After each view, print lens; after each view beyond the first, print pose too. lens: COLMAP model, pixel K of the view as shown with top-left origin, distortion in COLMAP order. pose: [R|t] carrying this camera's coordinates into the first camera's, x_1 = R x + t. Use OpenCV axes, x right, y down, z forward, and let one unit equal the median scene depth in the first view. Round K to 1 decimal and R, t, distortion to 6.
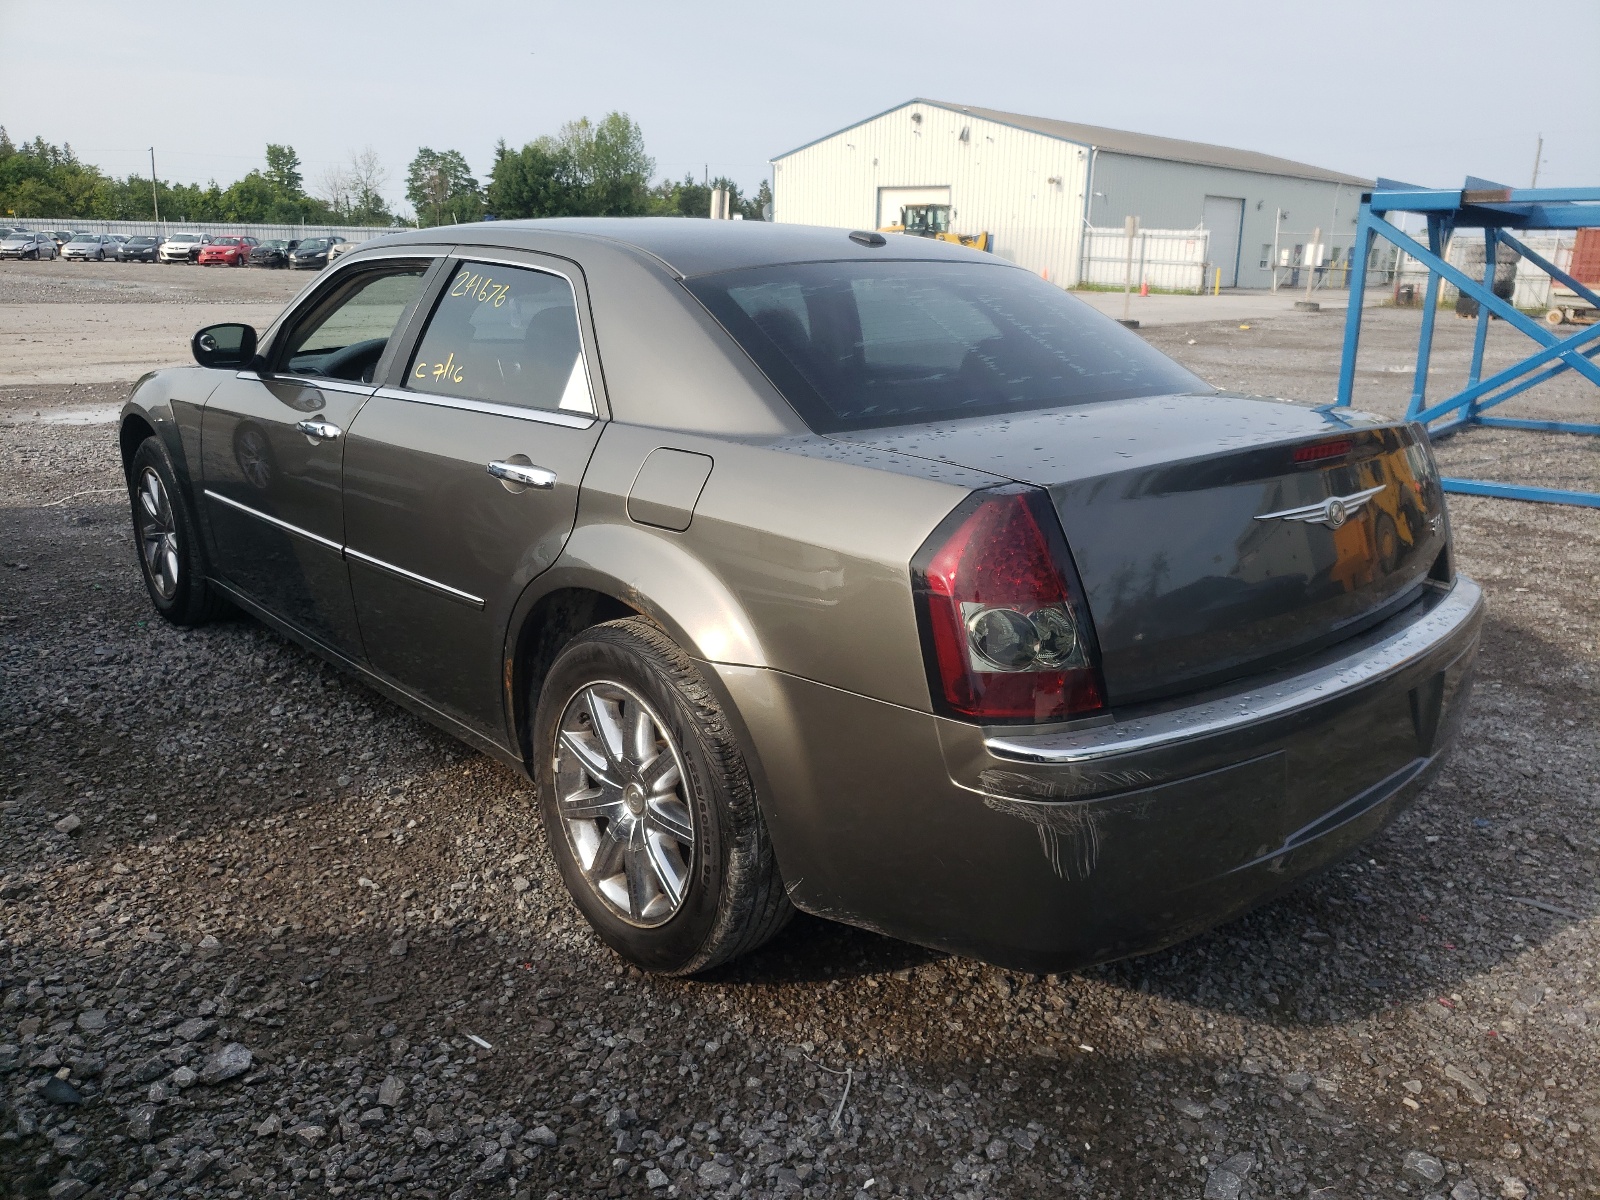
lens RADIAL K [[1222.5, 0, 807.7], [0, 1222.5, 604.9], [0, 0, 1]] dist [-0.003657, 0.015443]
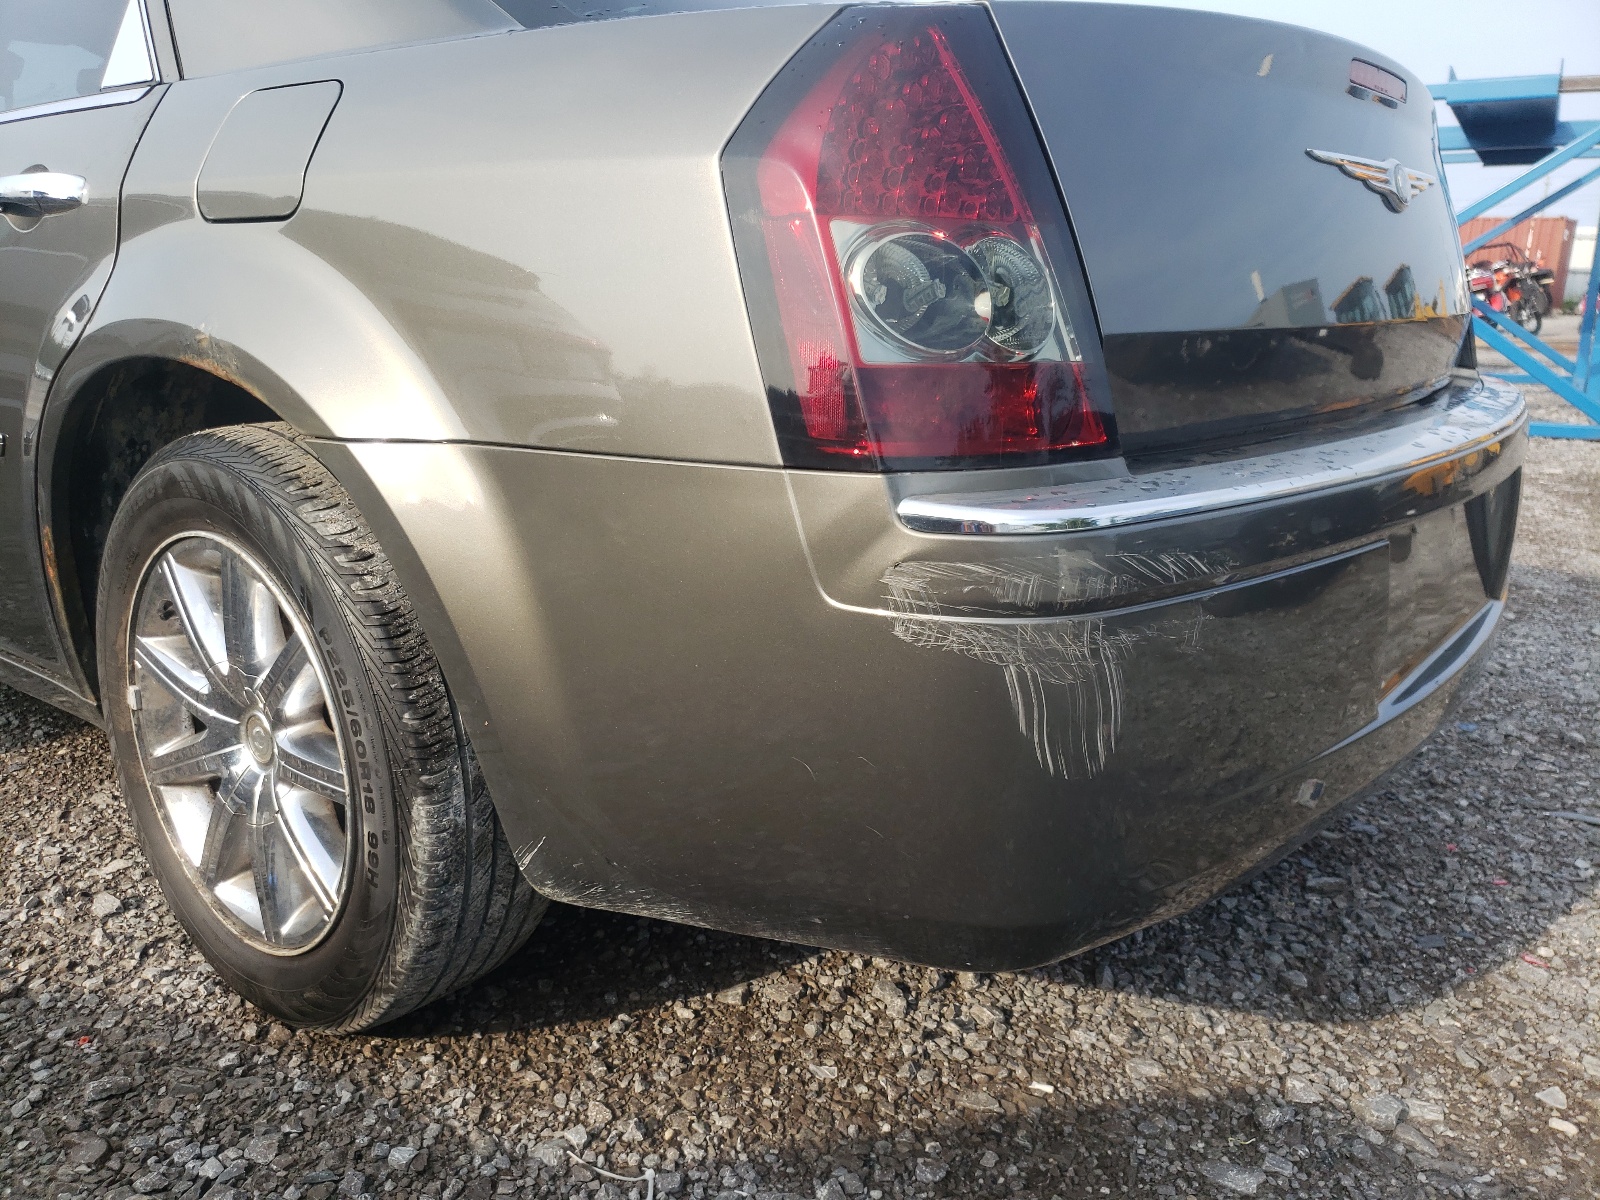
lens RADIAL K [[1409.9, 0, 792.1], [0, 1409.9, 600.0], [0, 0, 1]] dist [0.003730, 0.009575]
pose [[0.988819, -0.053231, 0.139293, 0.020684], [0.049812, 0.998368, 0.027924, 0.093639], [-0.140553, -0.020673, 0.989857, 0.323694]]
